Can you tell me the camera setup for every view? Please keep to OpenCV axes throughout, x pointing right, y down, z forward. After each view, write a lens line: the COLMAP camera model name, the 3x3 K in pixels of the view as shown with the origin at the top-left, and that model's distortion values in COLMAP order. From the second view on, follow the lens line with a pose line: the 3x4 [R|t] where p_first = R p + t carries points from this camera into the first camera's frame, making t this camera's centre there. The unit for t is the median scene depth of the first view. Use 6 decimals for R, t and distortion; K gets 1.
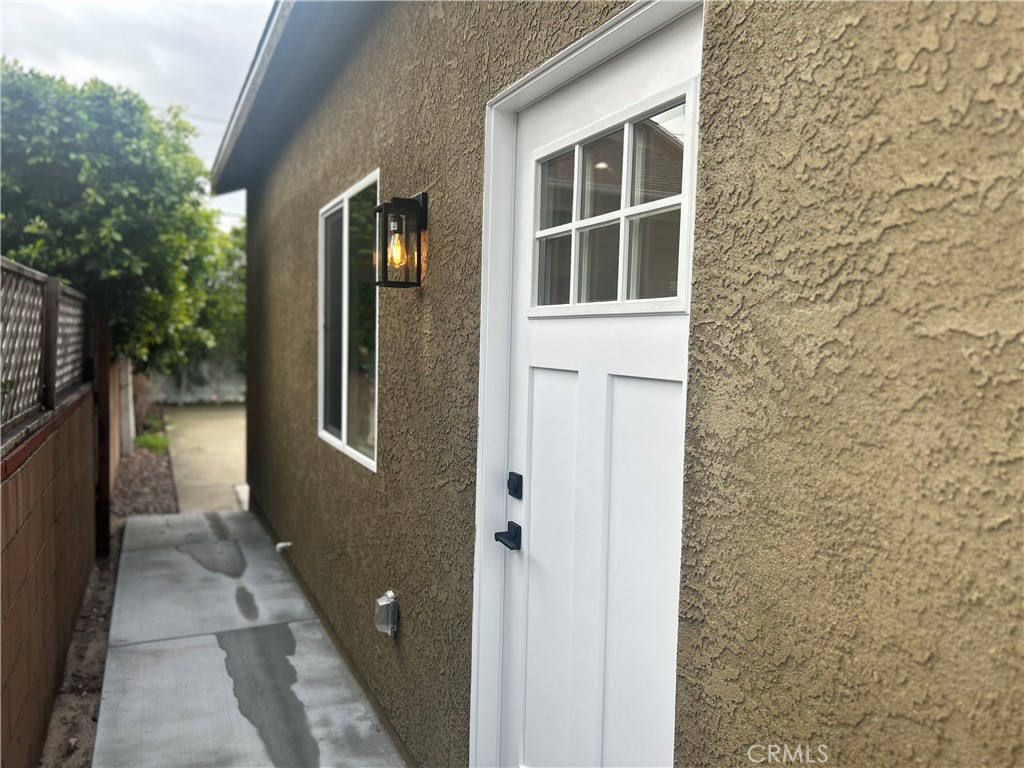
lens RADIAL K [[771.3, 0, 501.5], [0, 771.3, 399.0], [0, 0, 1]] dist [0.048441, -0.054456]
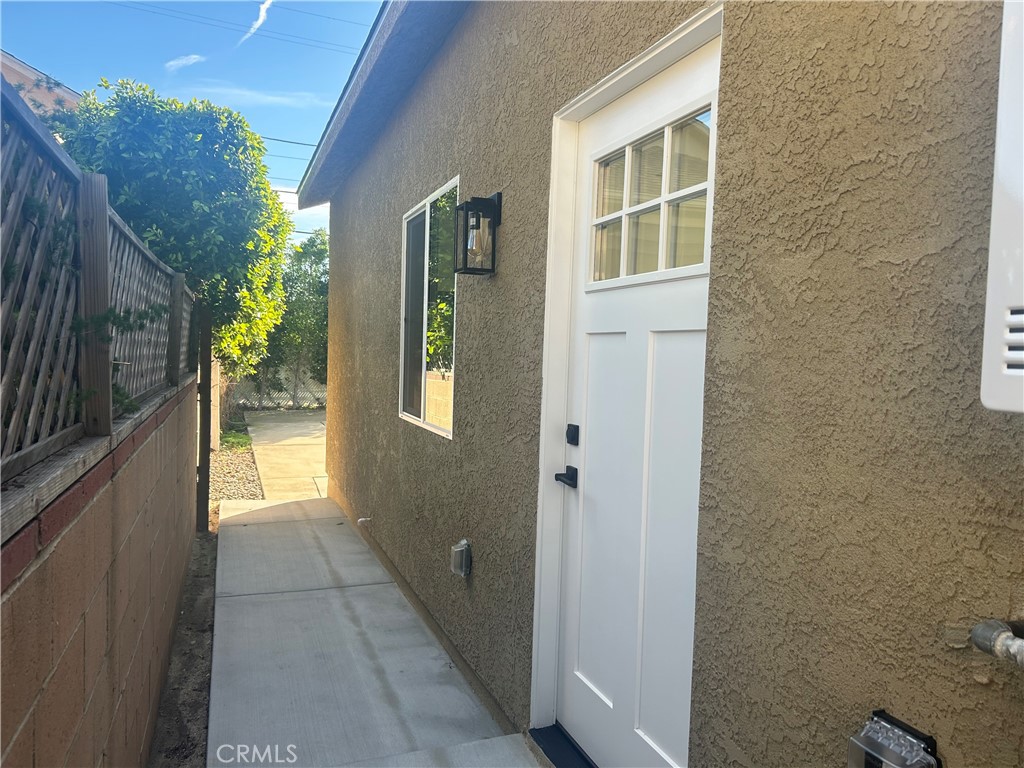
lens RADIAL K [[771.3, 0, 501.5], [0, 771.3, 399.0], [0, 0, 1]] dist [0.048441, -0.054456]
pose [[0.996680, 0.011732, -0.080563, 0.004436], [-0.013377, 0.999712, -0.019904, 0.140742], [0.080306, 0.020915, 0.996551, -0.326516]]
